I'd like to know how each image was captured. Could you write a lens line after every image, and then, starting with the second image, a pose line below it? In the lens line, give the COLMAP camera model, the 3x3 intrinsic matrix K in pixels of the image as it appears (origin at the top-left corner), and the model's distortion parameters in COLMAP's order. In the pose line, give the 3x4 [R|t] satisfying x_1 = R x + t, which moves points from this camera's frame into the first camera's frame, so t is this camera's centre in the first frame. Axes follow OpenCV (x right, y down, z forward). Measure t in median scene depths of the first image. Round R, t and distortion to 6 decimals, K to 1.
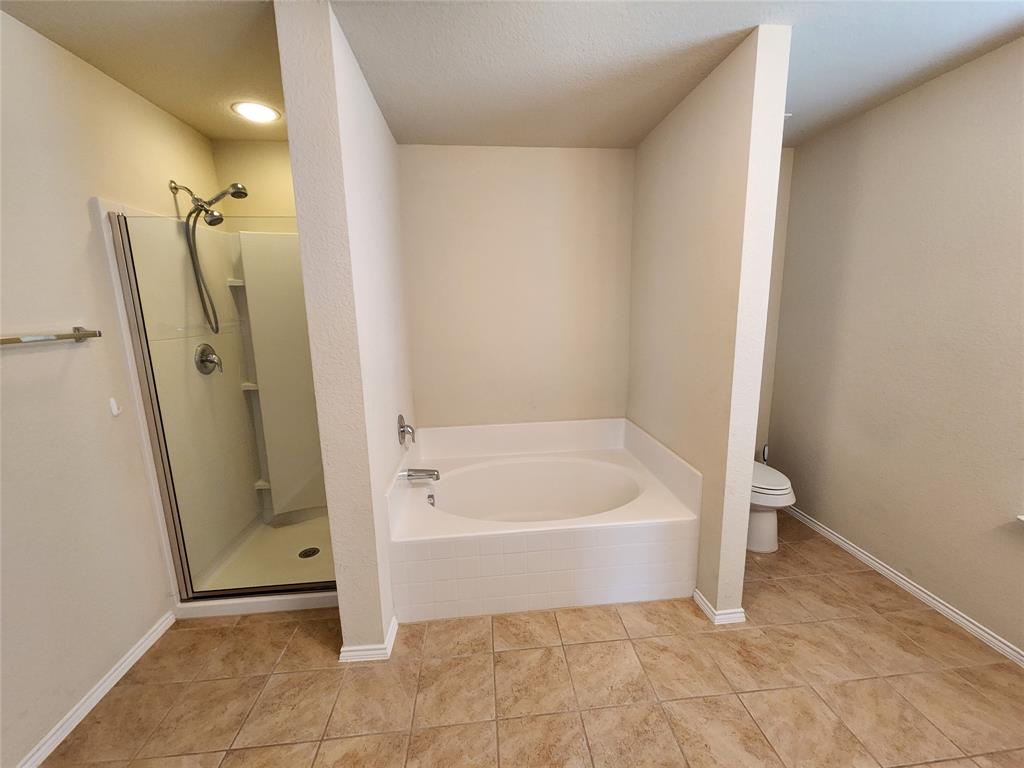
lens RADIAL K [[420.4, 0, 520.7], [0, 420.4, 383.5], [0, 0, 1]] dist [0.001485, 0.001075]
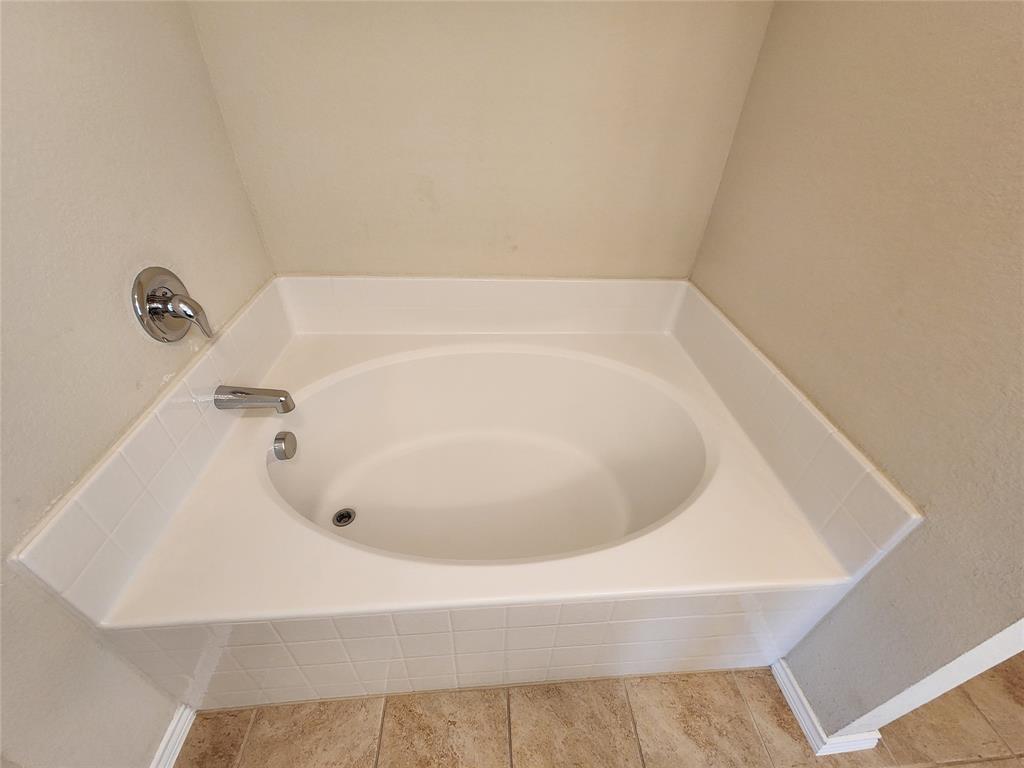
lens RADIAL K [[420.4, 0, 523.0], [0, 420.4, 387.0], [0, 0, 1]] dist [0.001485, 0.001075]
pose [[0.997289, 0.067846, 0.028477, 0.052258], [-0.073400, 0.890234, 0.449550, -0.027176], [0.005149, -0.450422, 0.892801, 0.645353]]
